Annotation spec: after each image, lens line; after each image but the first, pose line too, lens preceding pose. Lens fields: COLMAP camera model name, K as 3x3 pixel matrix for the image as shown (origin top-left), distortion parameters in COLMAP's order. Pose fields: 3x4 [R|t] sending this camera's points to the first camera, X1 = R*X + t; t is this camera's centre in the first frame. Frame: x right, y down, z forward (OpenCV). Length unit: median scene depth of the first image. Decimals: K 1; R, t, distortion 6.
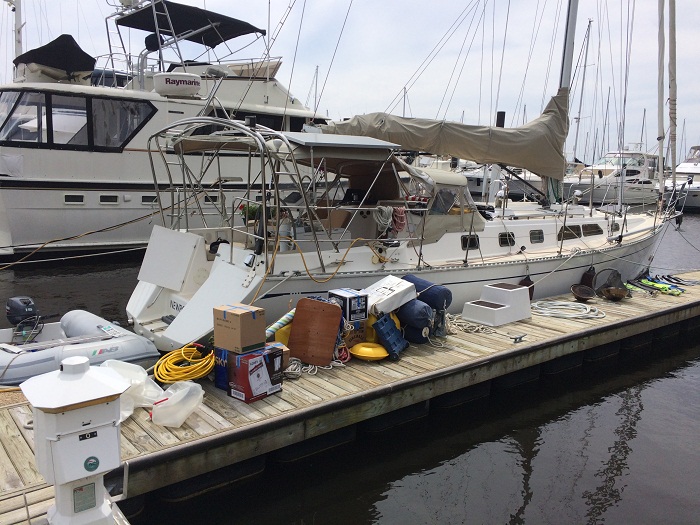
lens RADIAL K [[572.9, 0, 362.3], [0, 572.9, 261.5], [0, 0, 1]] dist [0.056532, -0.089757]
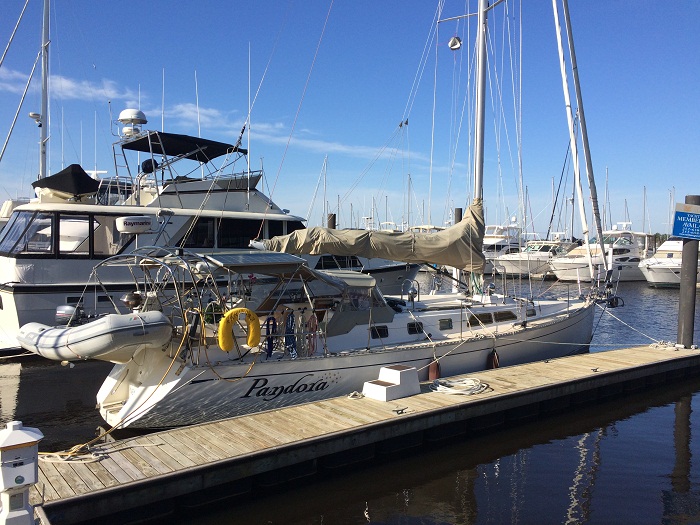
lens RADIAL K [[572.9, 0, 362.3], [0, 572.9, 261.5], [0, 0, 1]] dist [0.056532, -0.089757]
pose [[0.999102, -0.028311, -0.031537, 0.173950], [0.023667, 0.990016, -0.138956, -0.012006], [0.035156, 0.138085, 0.989796, -0.213920]]
